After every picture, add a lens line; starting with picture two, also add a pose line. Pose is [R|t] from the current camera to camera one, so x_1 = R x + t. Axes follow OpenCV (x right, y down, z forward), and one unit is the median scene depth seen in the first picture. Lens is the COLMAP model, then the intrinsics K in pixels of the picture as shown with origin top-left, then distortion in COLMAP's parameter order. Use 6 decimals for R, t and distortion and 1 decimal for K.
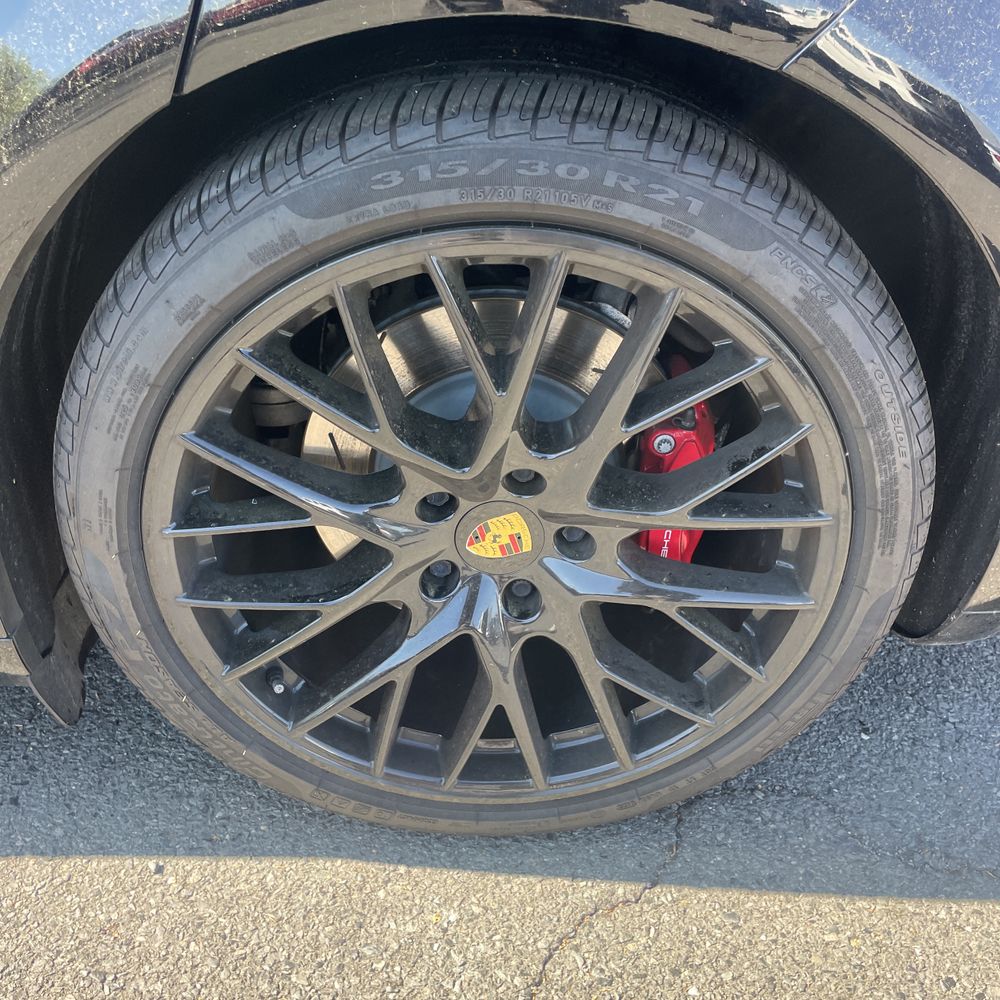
lens RADIAL K [[995.9, 0, 518.7], [0, 995.9, 486.2], [0, 0, 1]] dist [0.100573, -0.130562]
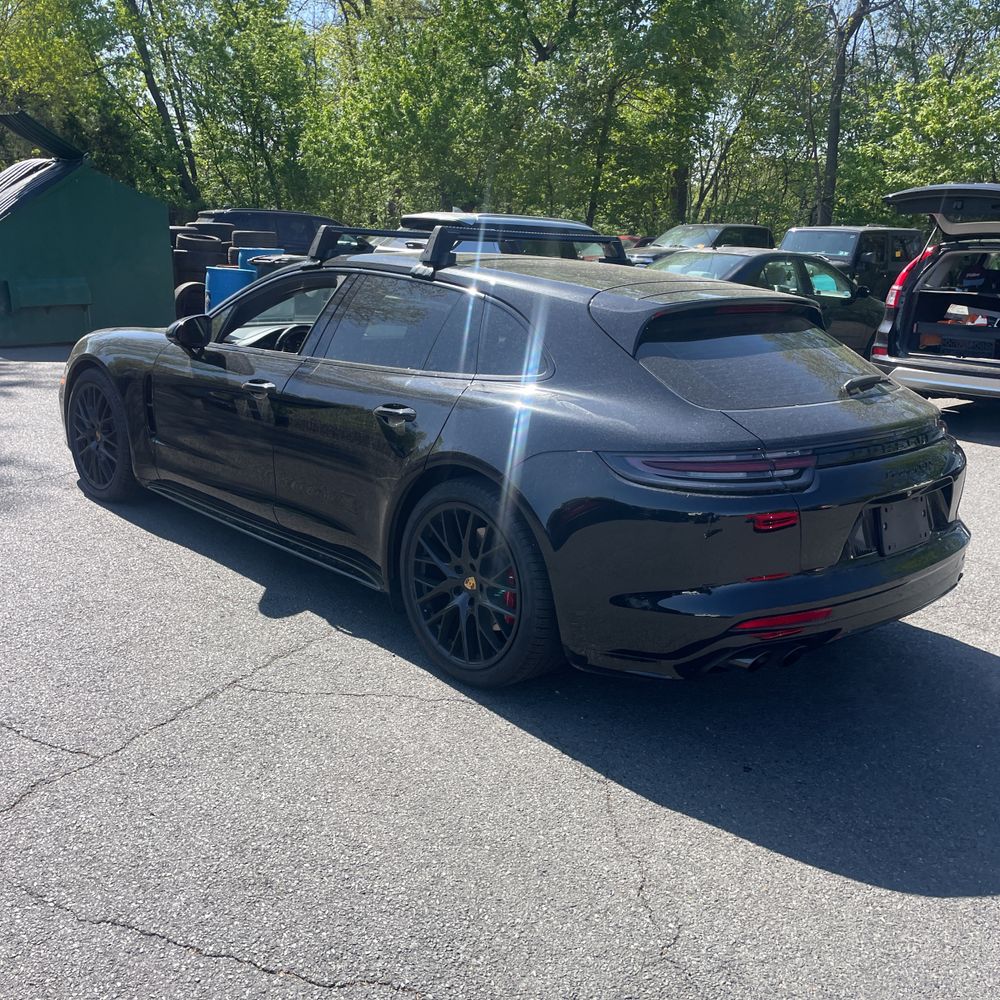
lens RADIAL K [[995.9, 0, 518.7], [0, 995.9, 486.2], [0, 0, 1]] dist [0.100573, -0.130562]
pose [[0.681887, 0.157356, -0.714331, 2.886214], [-0.417885, 0.885327, -0.203882, 0.439385], [0.600335, 0.437533, 0.669450, -1.704720]]
